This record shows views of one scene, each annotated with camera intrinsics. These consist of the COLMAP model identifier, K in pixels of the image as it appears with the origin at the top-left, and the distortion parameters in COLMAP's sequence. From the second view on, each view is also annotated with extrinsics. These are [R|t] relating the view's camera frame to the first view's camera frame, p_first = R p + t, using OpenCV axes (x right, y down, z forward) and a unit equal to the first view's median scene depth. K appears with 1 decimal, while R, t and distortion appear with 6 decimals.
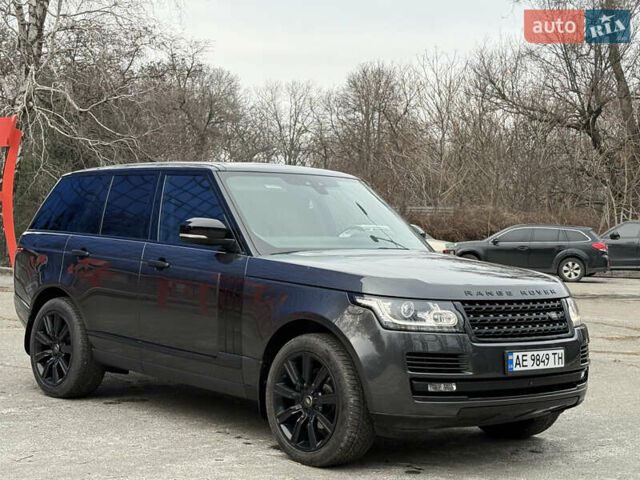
lens RADIAL K [[1228.4, 0, 320.0], [0, 1228.4, 240.0], [0, 0, 1]] dist [0.170749, -0.071373]
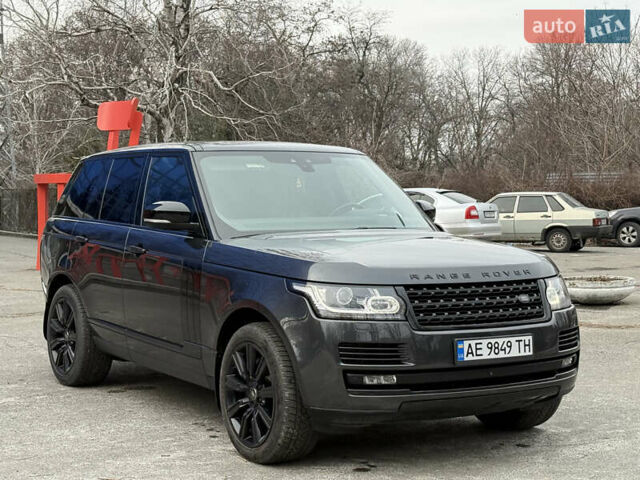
lens RADIAL K [[1228.4, 0, 320.0], [0, 1228.4, 240.0], [0, 0, 1]] dist [0.170749, -0.071373]
pose [[0.986403, -0.023325, -0.162680, 0.189063], [0.027152, 0.999404, 0.021337, -0.005646], [0.162085, -0.025464, 0.986448, 0.077275]]
